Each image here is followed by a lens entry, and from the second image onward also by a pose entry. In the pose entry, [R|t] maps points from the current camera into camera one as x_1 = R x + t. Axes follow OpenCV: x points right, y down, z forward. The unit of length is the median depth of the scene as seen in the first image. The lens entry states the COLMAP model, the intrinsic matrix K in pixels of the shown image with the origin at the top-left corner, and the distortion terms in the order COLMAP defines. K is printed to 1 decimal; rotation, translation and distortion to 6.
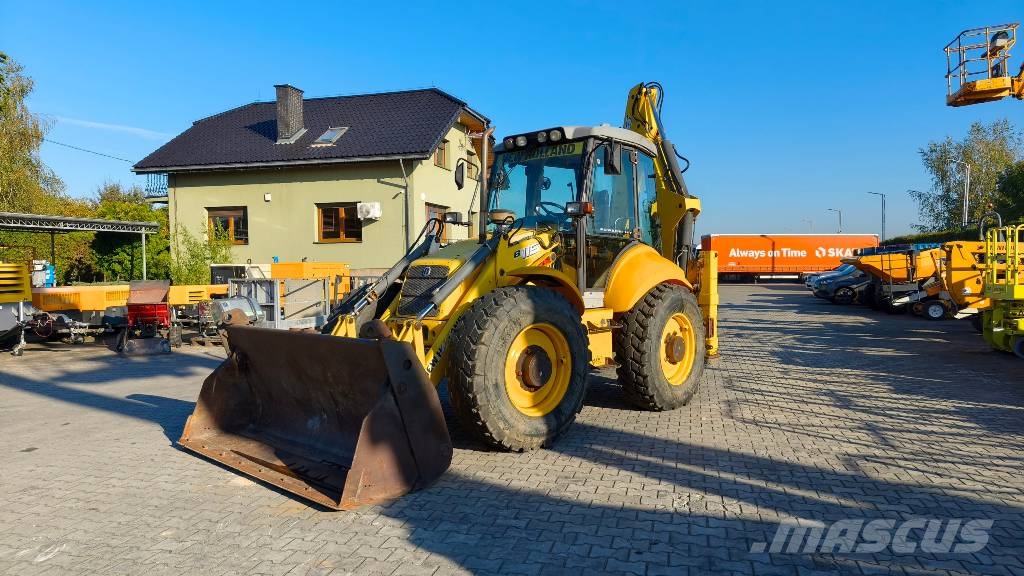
lens RADIAL K [[667.1, 0, 513.7], [0, 667.1, 284.3], [0, 0, 1]] dist [0.056248, -0.035878]
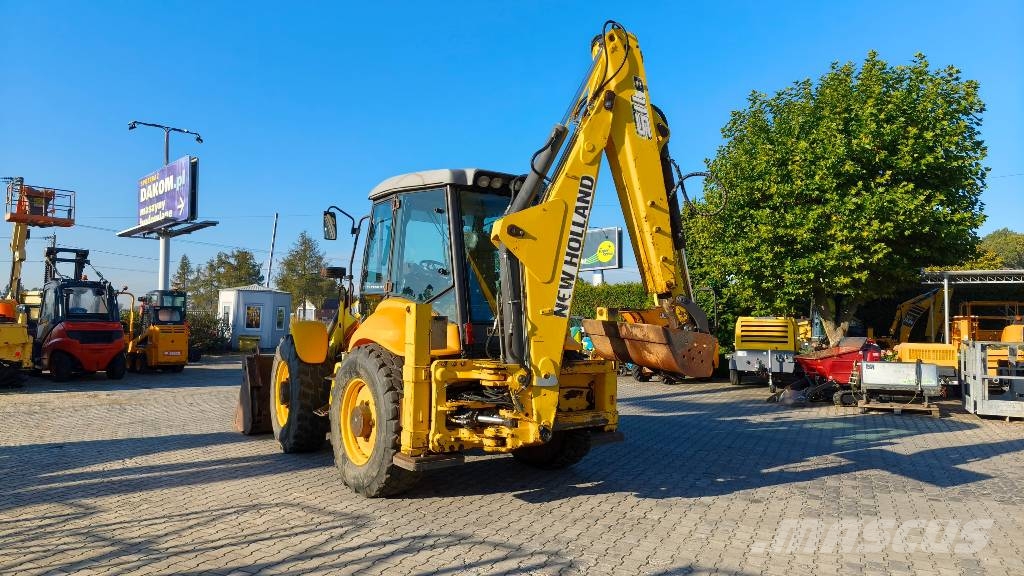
lens RADIAL K [[667.1, 0, 520.2], [0, 667.1, 280.7], [0, 0, 1]] dist [0.056248, -0.035878]
pose [[-0.206222, -0.047685, -0.977343, 0.568263], [-0.040034, 0.998387, -0.040264, -0.029967], [0.977686, 0.030824, -0.207798, 0.749518]]
